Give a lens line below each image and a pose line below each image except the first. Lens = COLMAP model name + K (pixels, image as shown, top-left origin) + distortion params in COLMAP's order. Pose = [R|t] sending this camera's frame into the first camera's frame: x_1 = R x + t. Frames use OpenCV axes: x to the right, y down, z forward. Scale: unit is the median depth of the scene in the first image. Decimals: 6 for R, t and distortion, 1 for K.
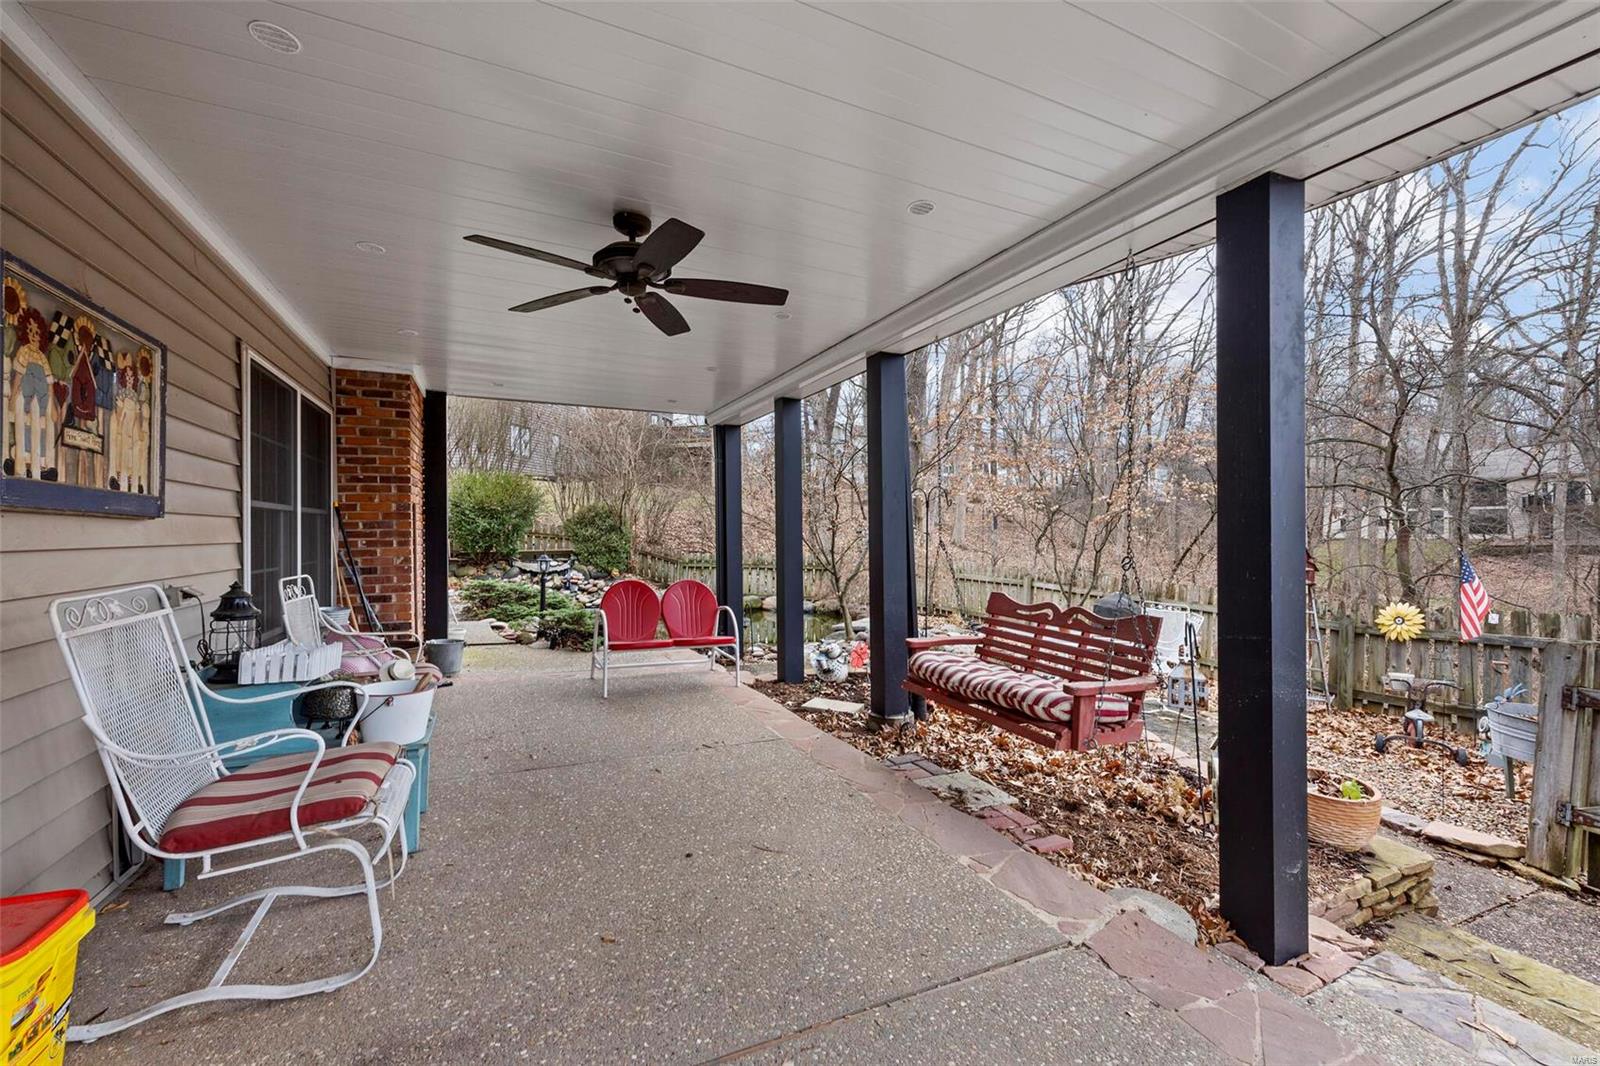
lens RADIAL K [[643.6, 0, 802.9], [0, 643.6, 530.7], [0, 0, 1]] dist [-0.004617, -0.000206]
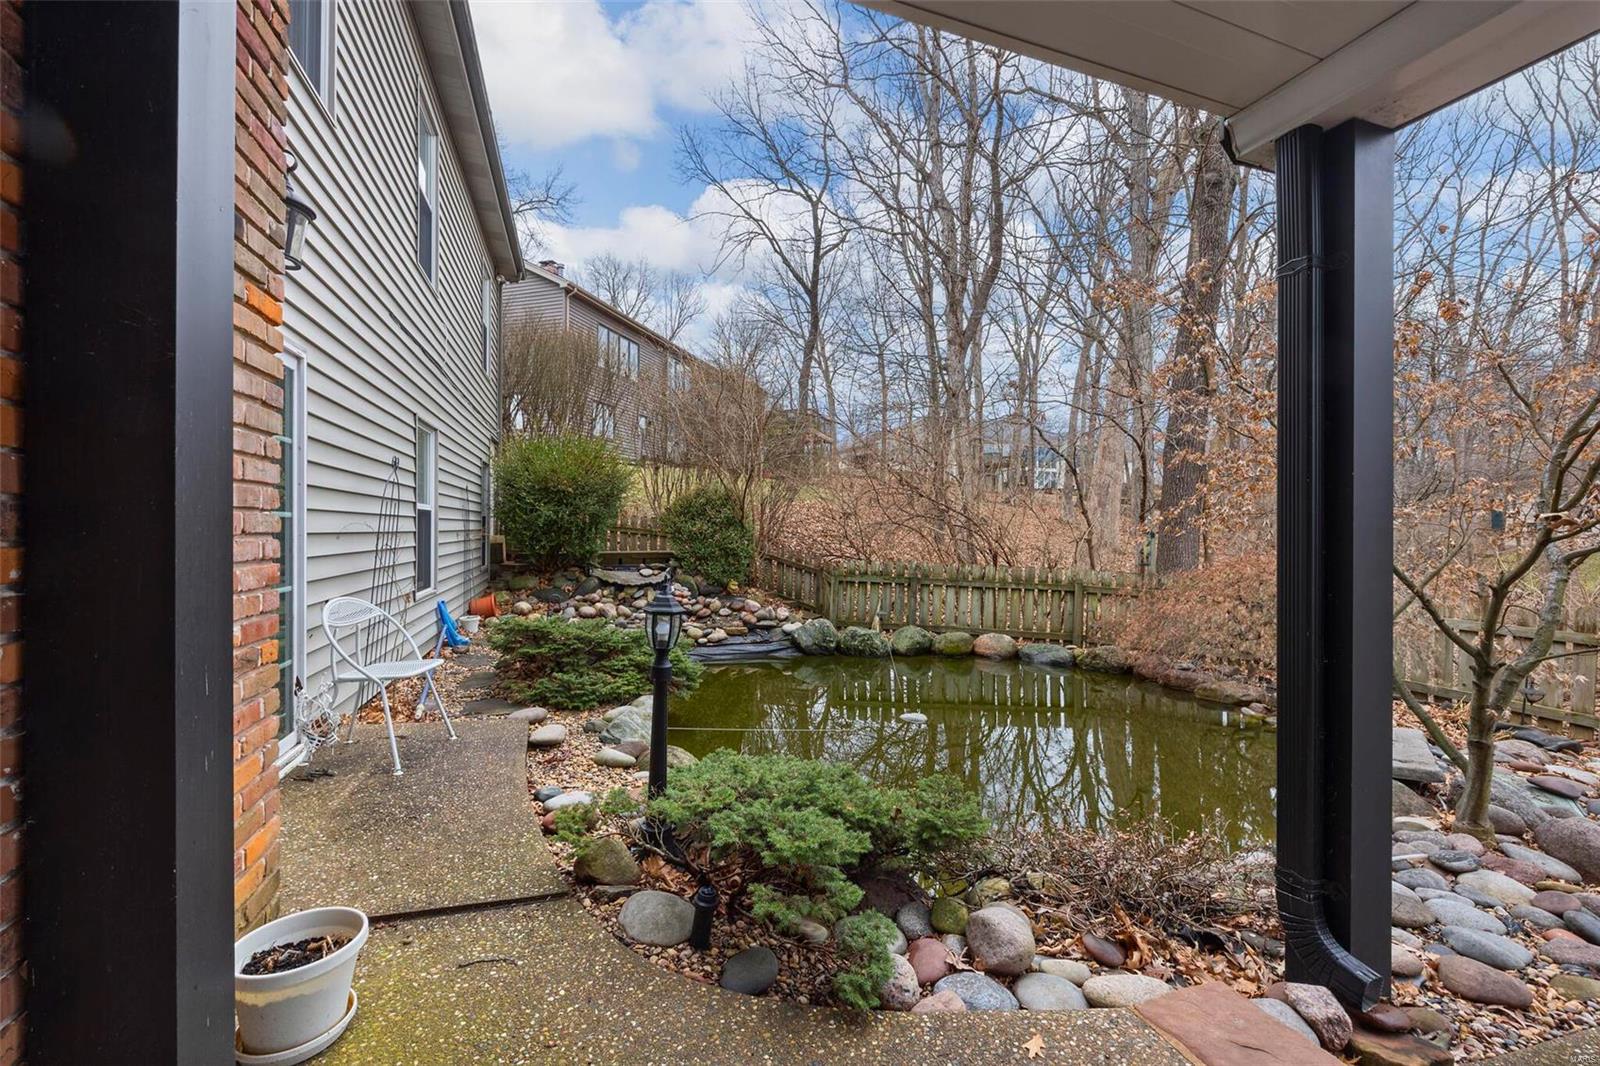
lens RADIAL K [[643.6, 0, 804.7], [0, 643.6, 527.6], [0, 0, 1]] dist [-0.004617, -0.000206]
pose [[0.993960, 0.011561, -0.109135, -0.147122], [-0.011669, 0.999932, -0.000354, 0.001782], [0.109124, 0.001625, 0.994027, 0.338820]]
